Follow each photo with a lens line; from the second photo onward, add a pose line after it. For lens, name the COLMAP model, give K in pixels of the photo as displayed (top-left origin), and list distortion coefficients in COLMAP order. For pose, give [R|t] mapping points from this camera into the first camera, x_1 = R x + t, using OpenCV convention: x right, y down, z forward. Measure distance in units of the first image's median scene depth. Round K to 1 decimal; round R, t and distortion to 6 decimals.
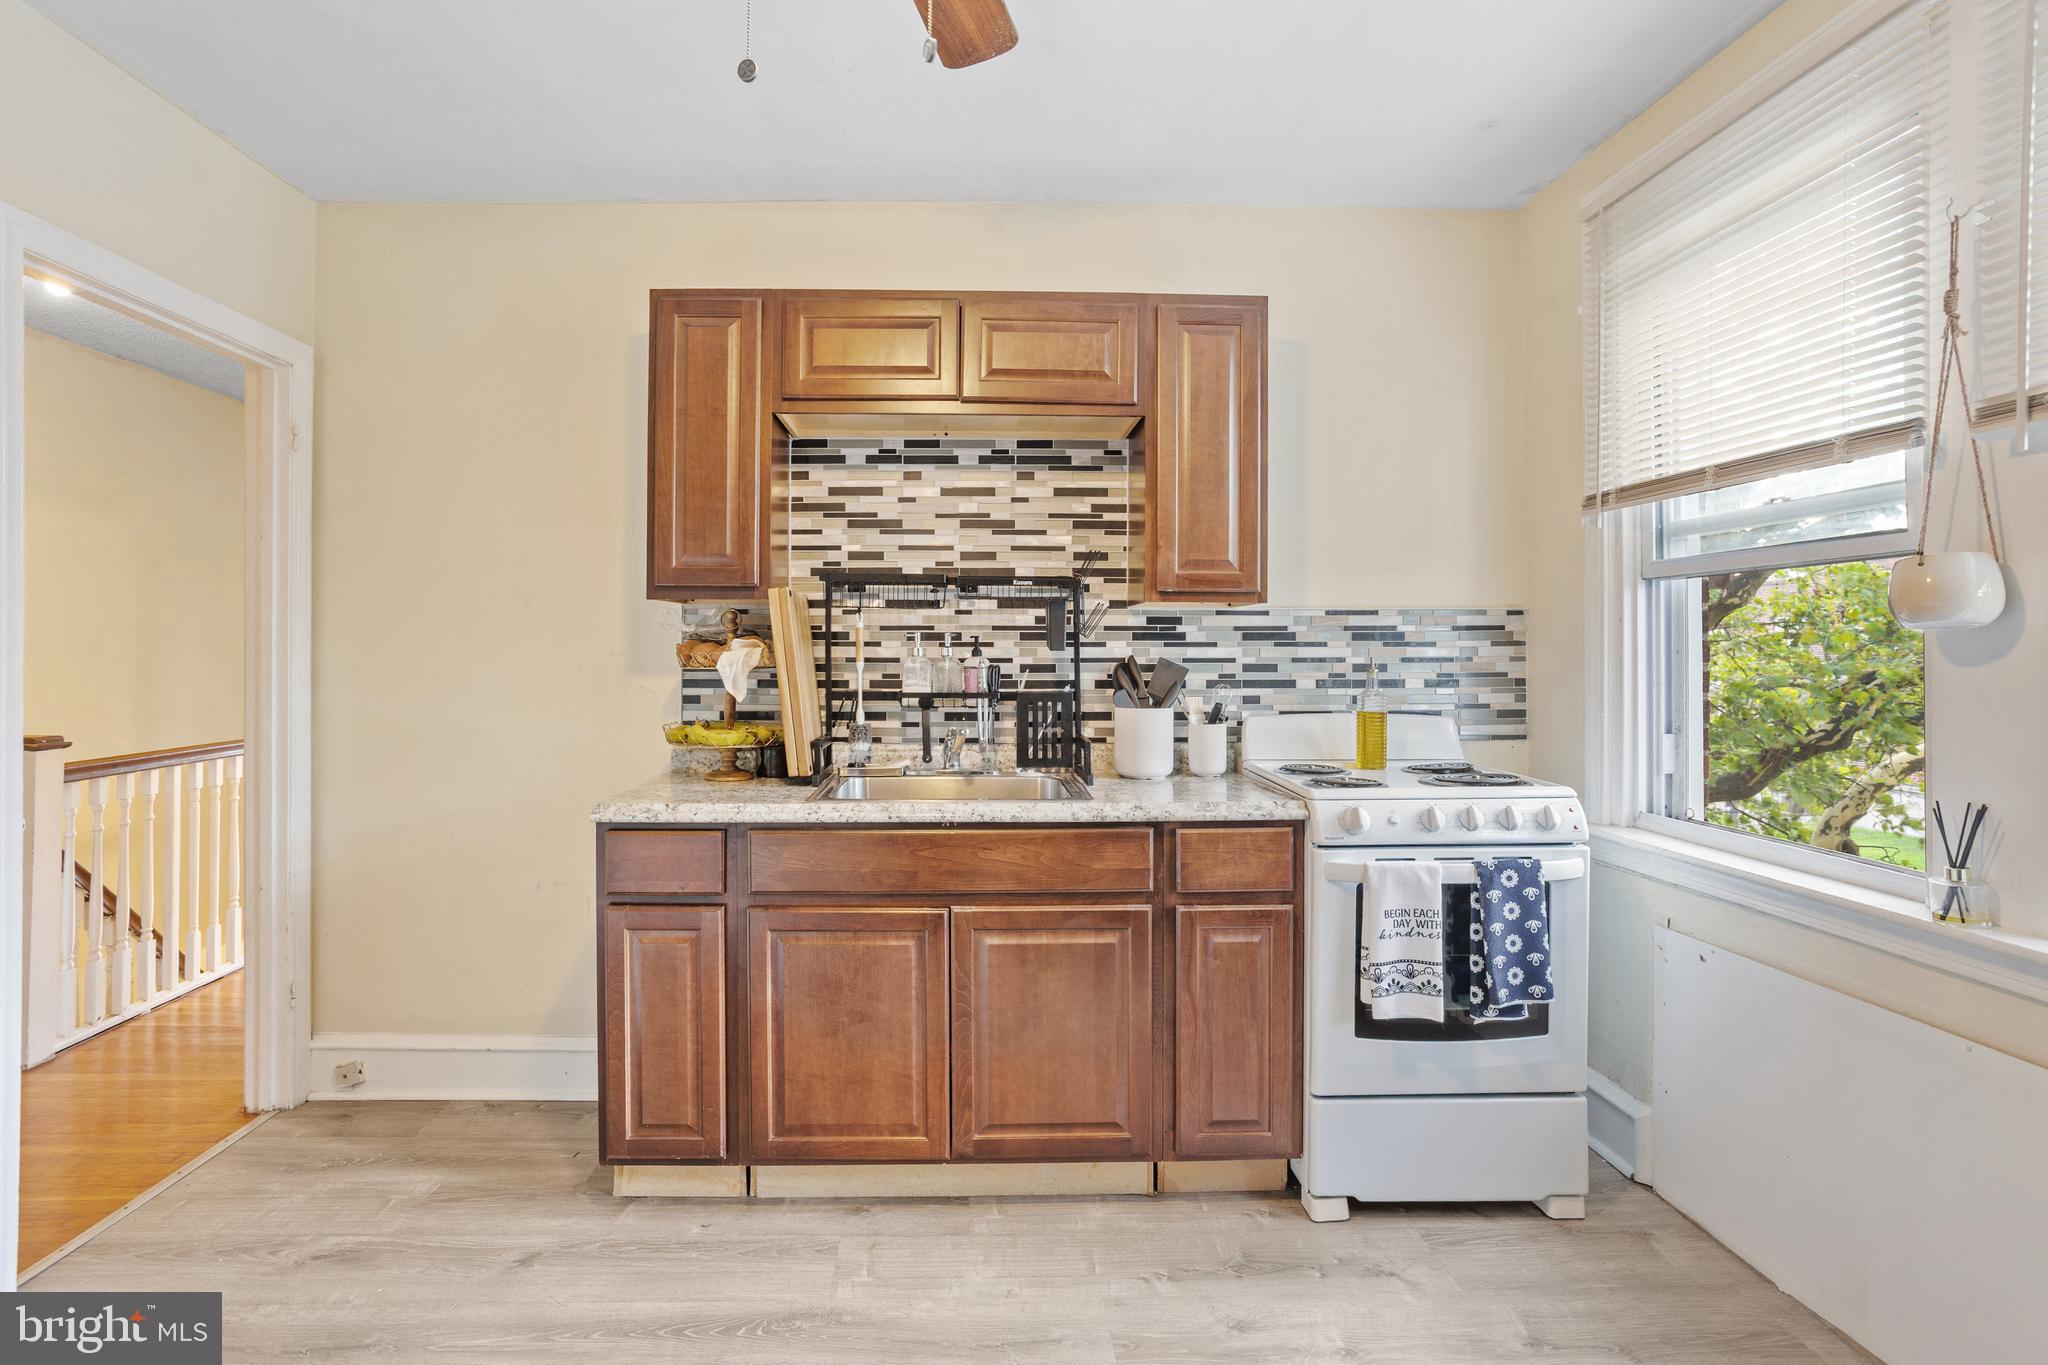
lens RADIAL K [[1031.7, 0, 998.6], [0, 1031.7, 651.7], [0, 0, 1]] dist [-0.063062, 0.044860]
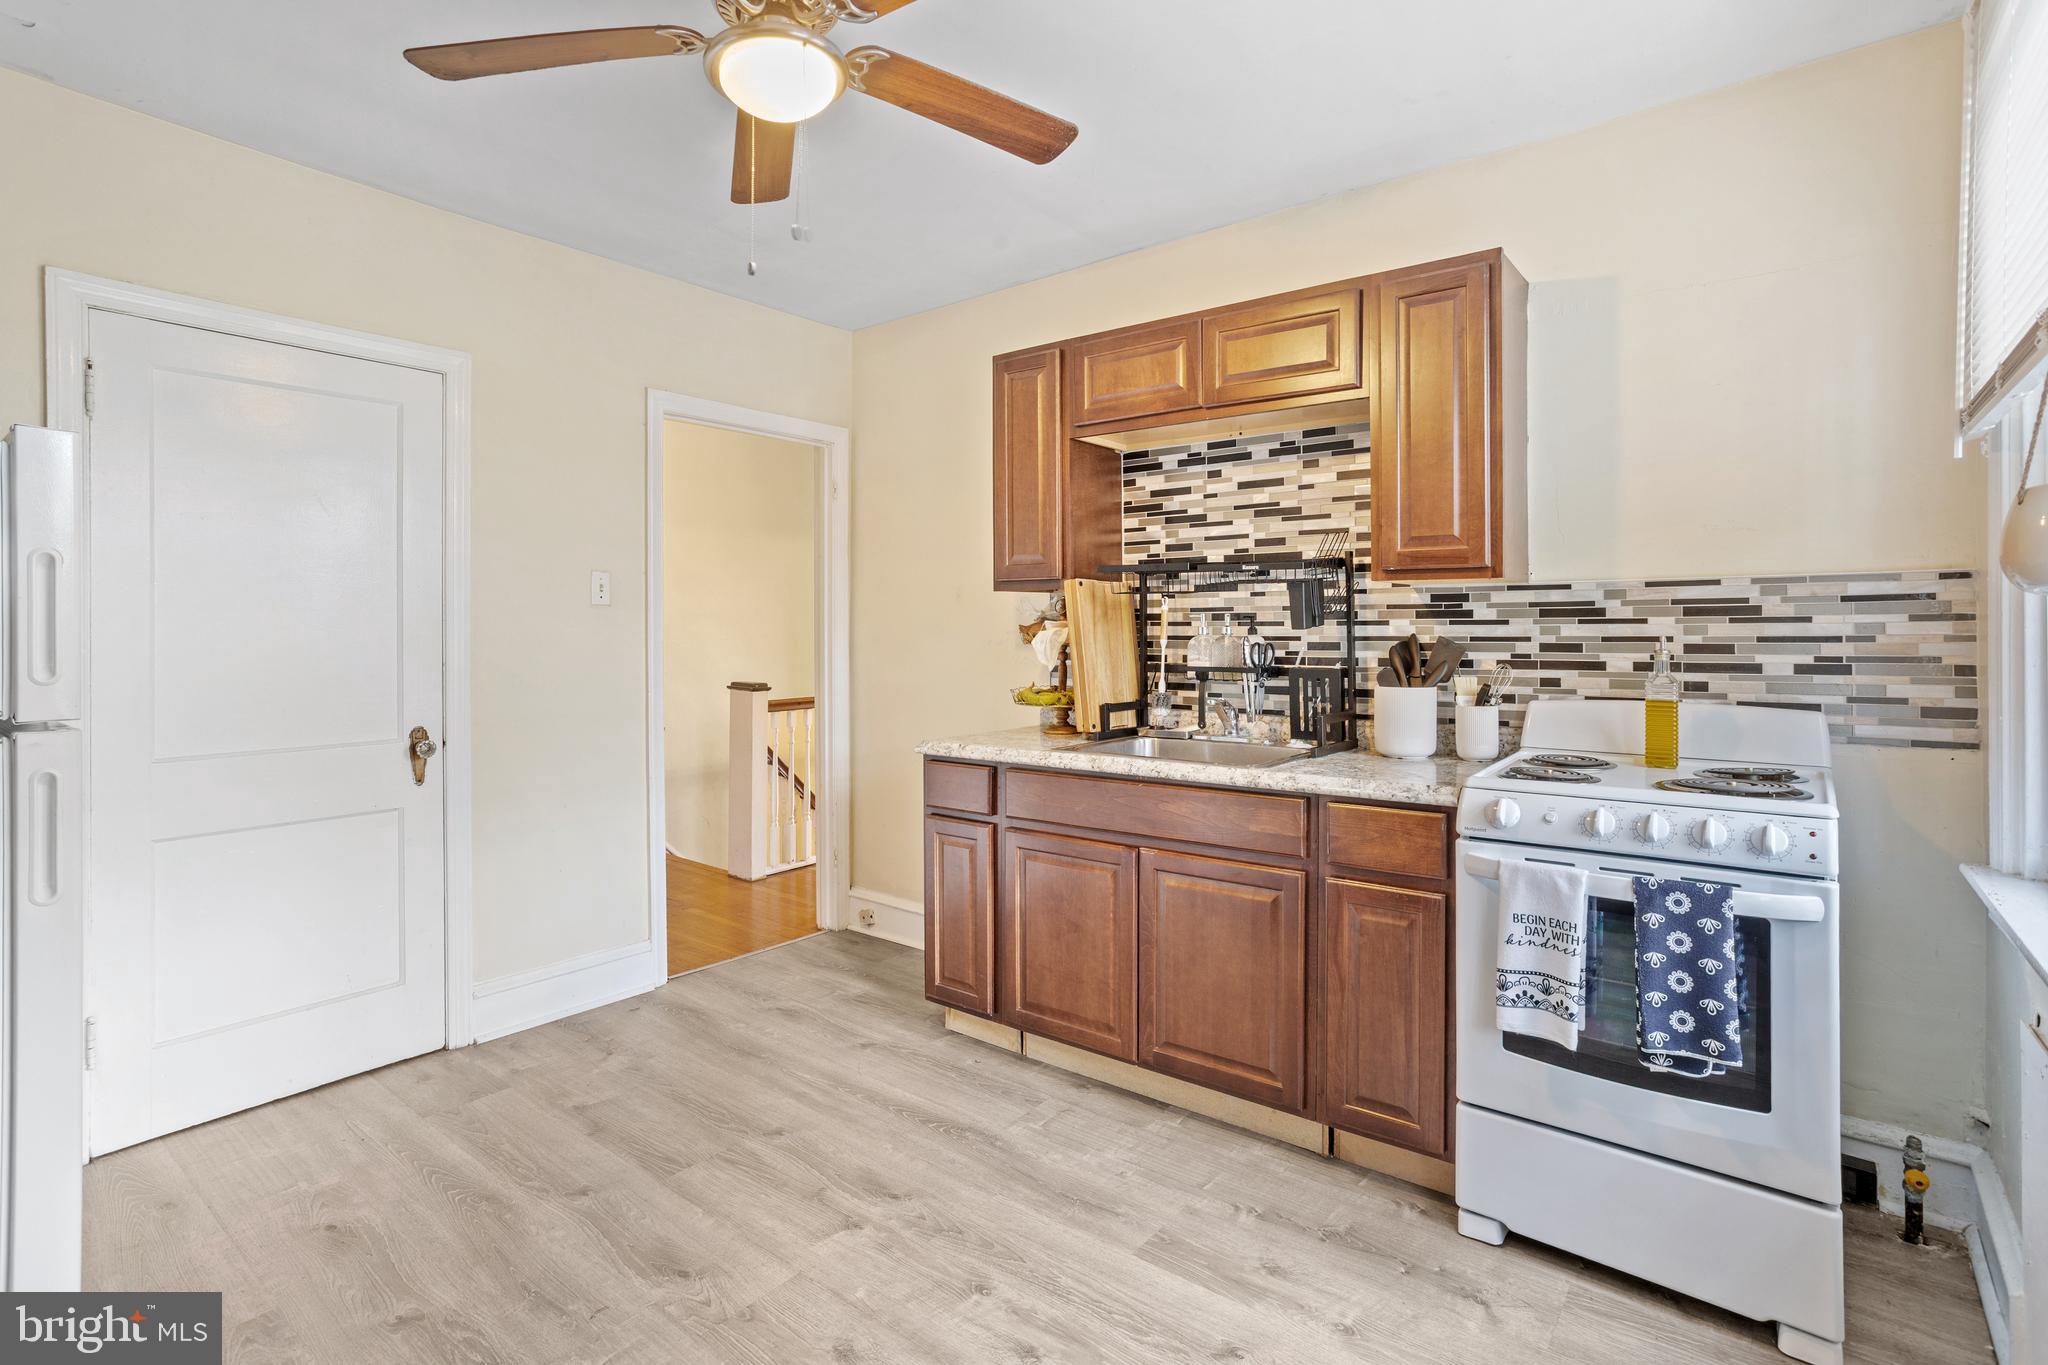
lens RADIAL K [[999.5, 0, 1025.2], [0, 999.5, 631.4], [0, 0, 1]] dist [-0.059303, 0.038907]
pose [[0.766847, -0.001518, -0.641829, 0.513538], [0.003133, 0.999994, 0.001378, -0.001421], [0.641823, -0.003067, 0.766847, 0.037038]]
